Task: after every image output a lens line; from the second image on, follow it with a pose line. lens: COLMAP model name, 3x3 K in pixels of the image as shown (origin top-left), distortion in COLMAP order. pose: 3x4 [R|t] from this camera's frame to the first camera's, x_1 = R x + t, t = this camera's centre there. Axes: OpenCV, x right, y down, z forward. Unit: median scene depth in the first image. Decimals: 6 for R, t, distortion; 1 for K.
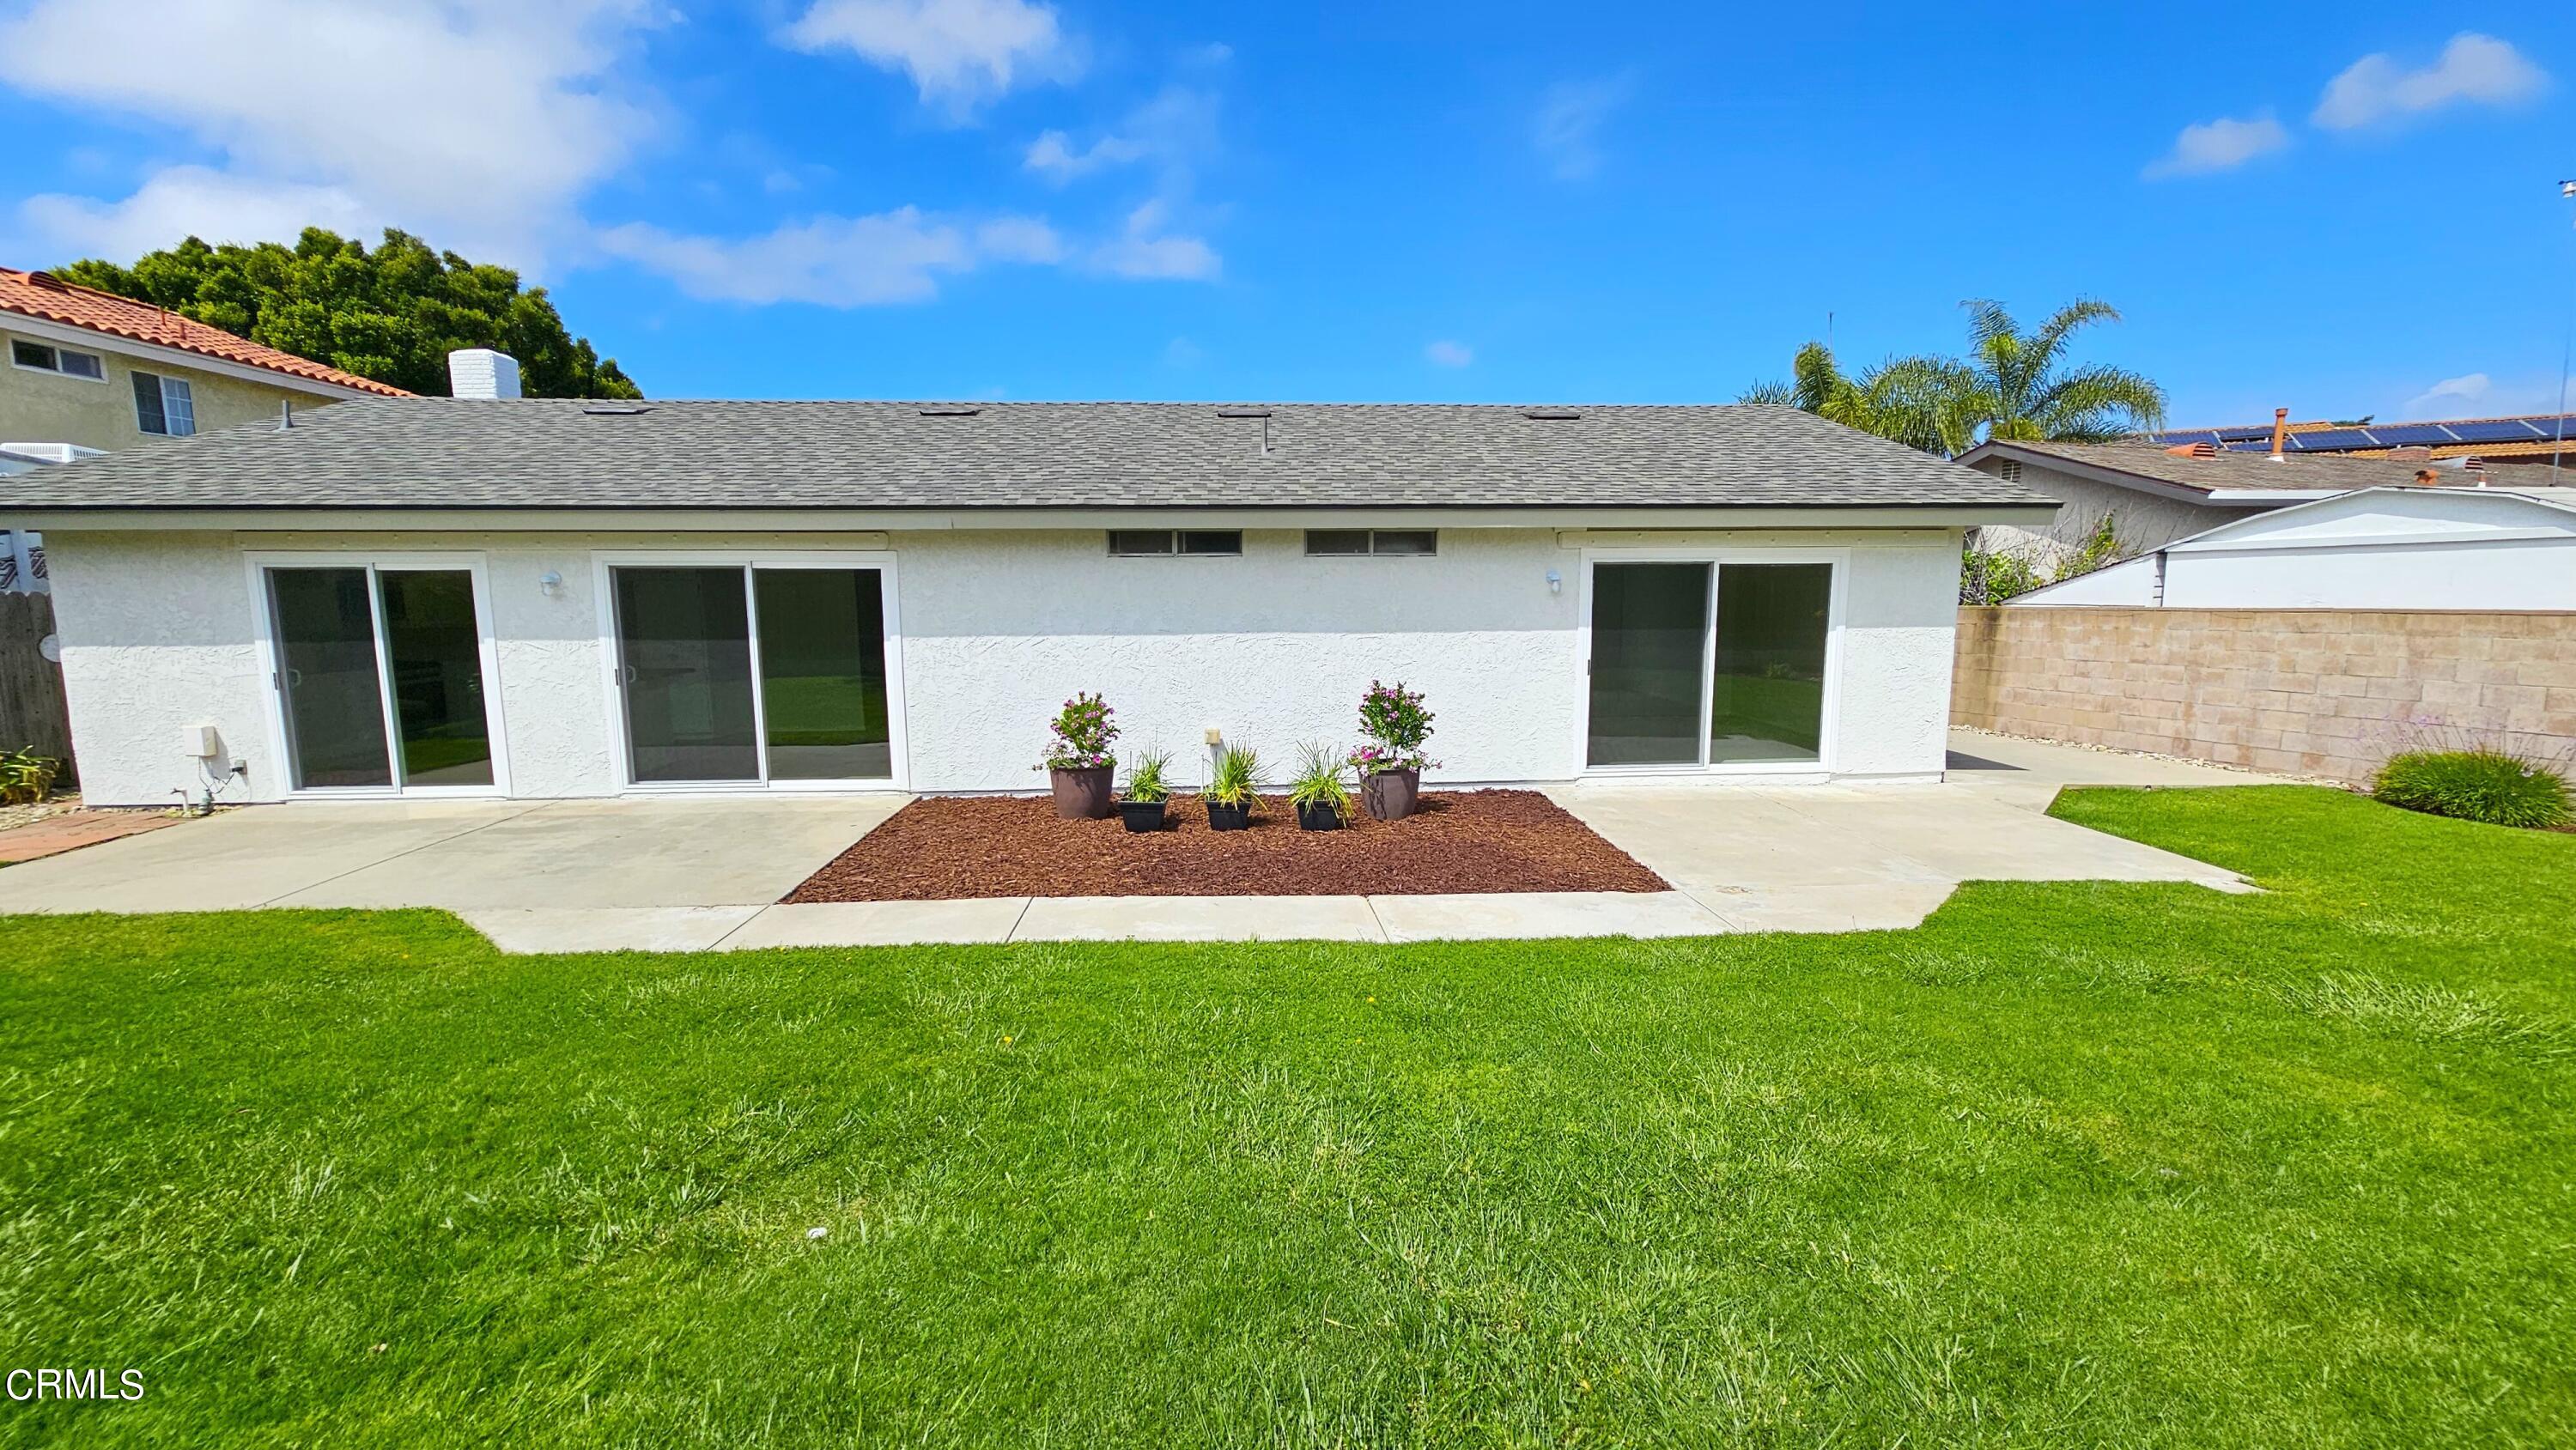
lens RADIAL K [[1042.2, 0, 1291.9], [0, 1042.2, 733.7], [0, 0, 1]] dist [-0.002821, -0.000638]
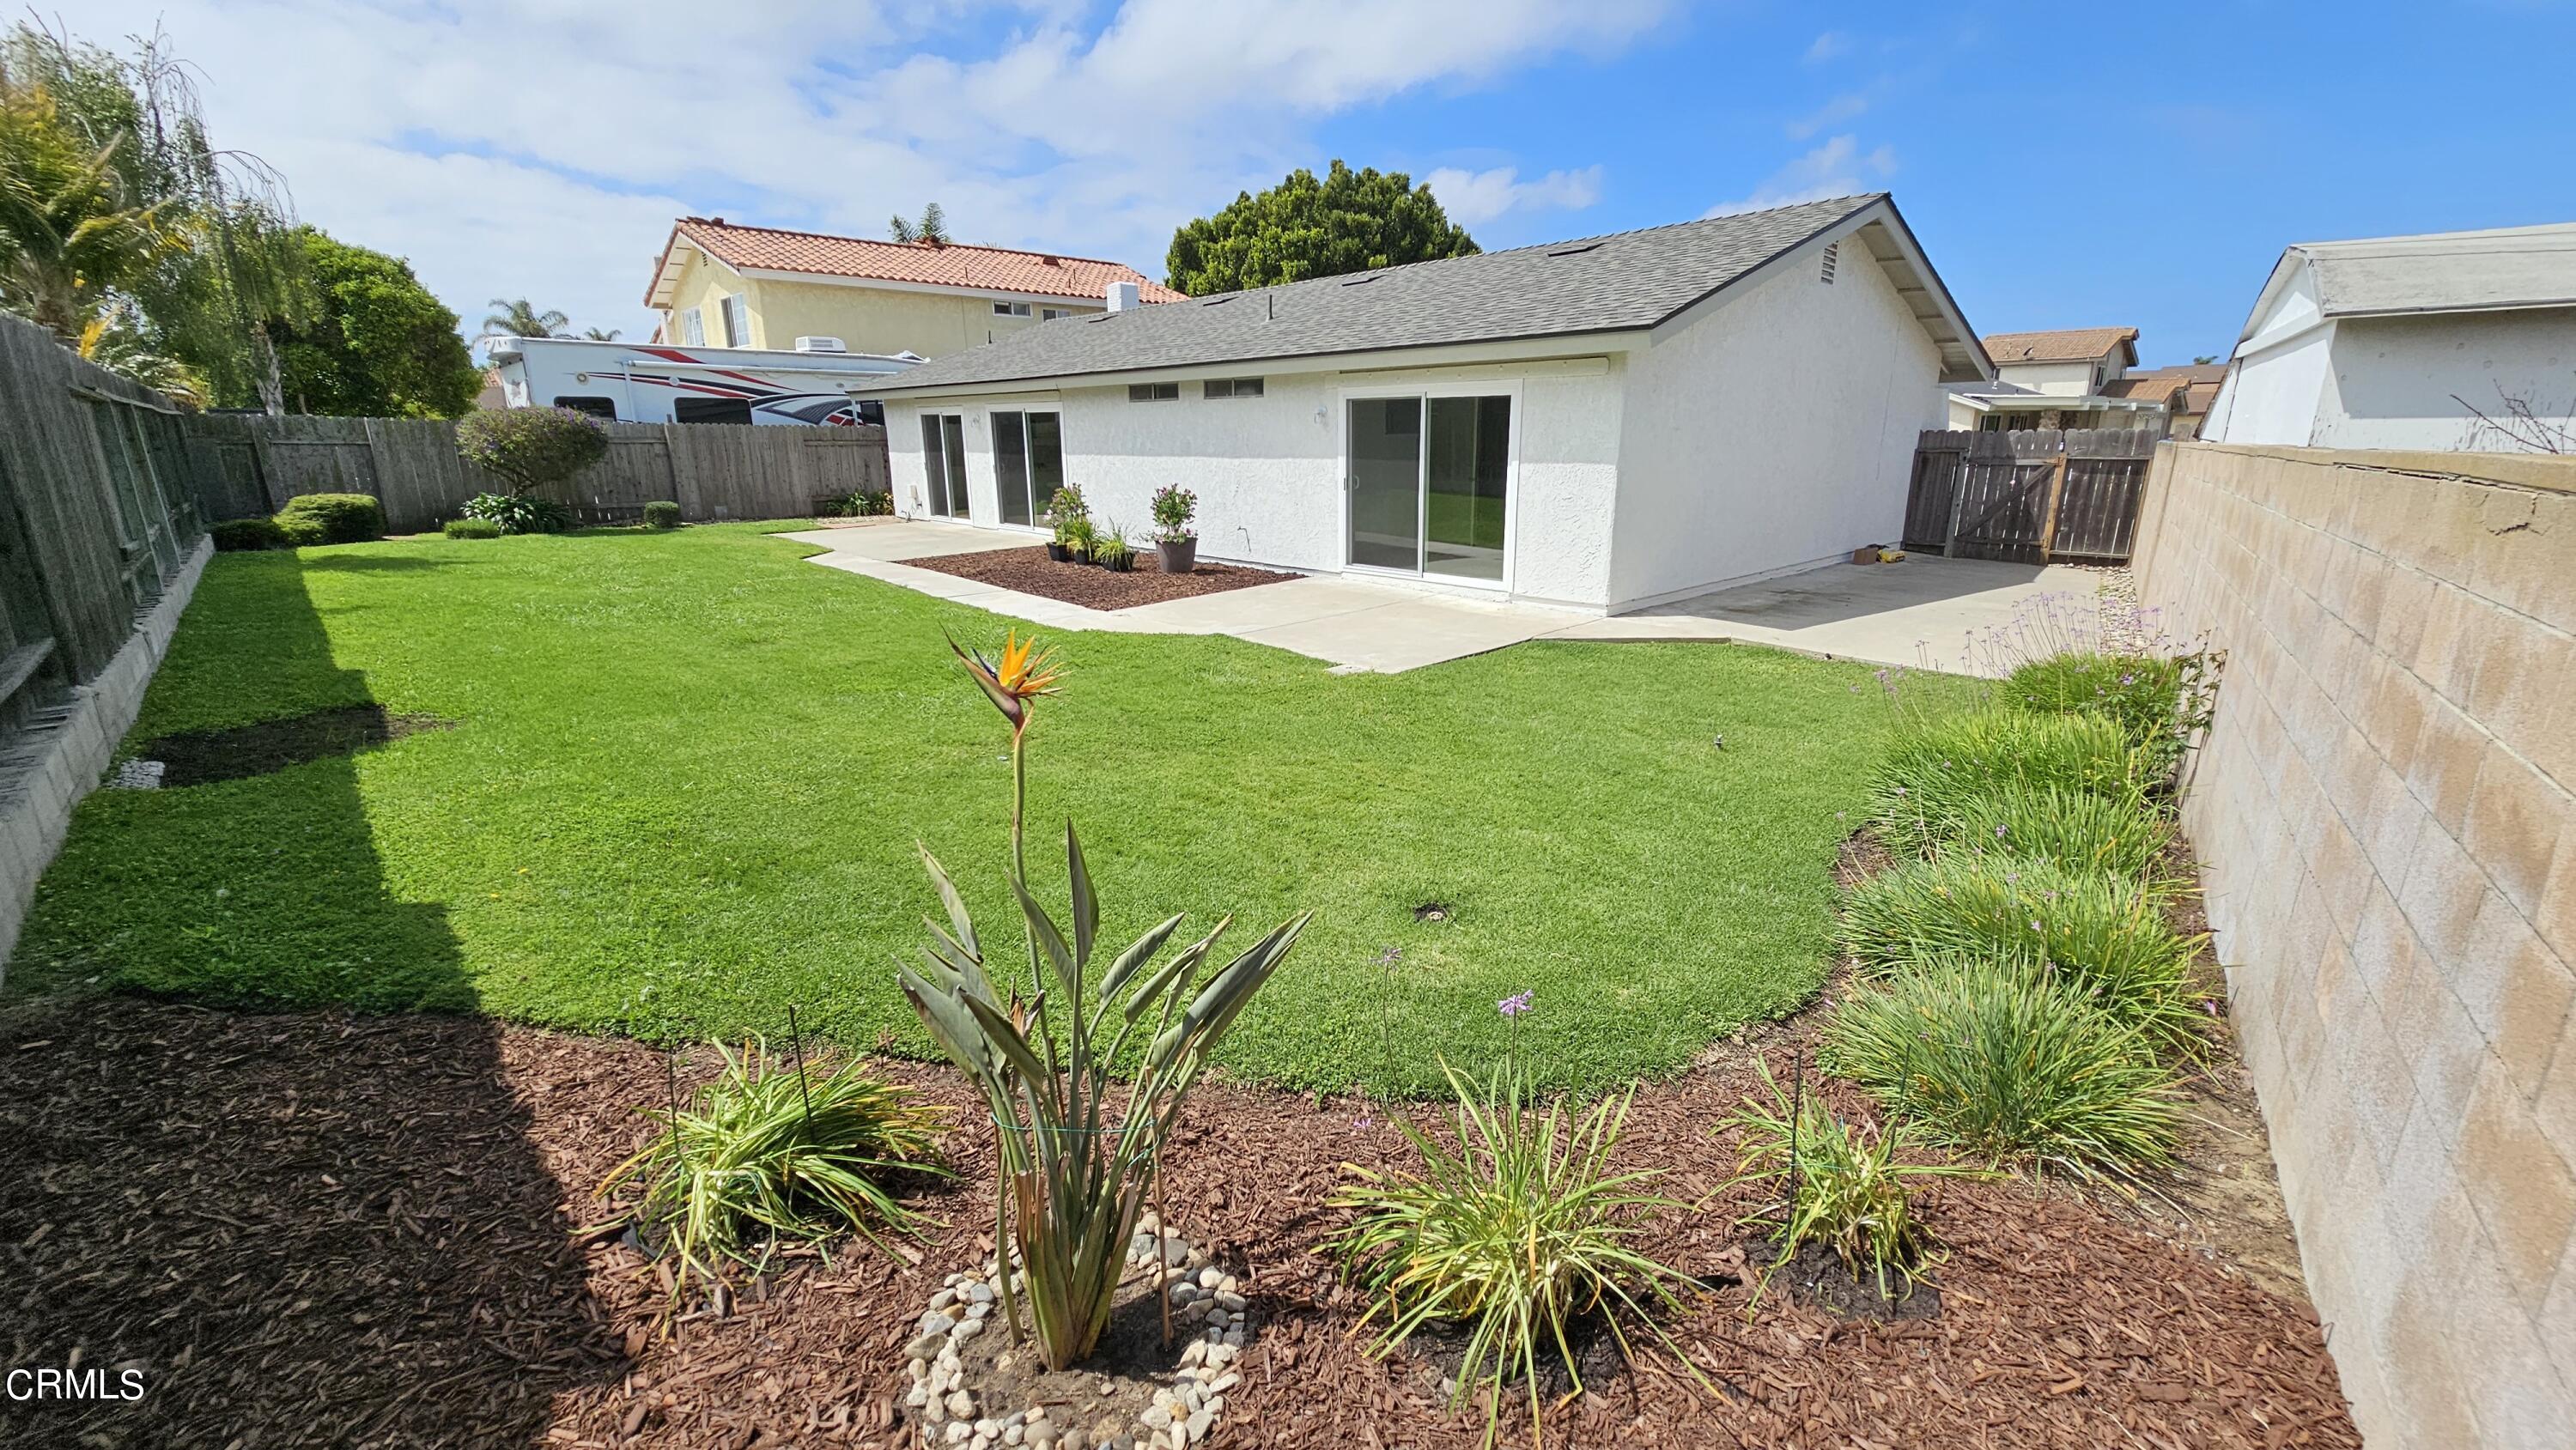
lens RADIAL K [[1011.7, 0, 1284.1], [0, 1011.7, 710.9], [0, 0, 1]] dist [-0.003505, -0.000016]
pose [[0.632094, 0.207903, -0.746481, 1.177885], [-0.099285, 0.977125, 0.188069, -0.017202], [0.768505, -0.044763, 0.638276, 0.135609]]
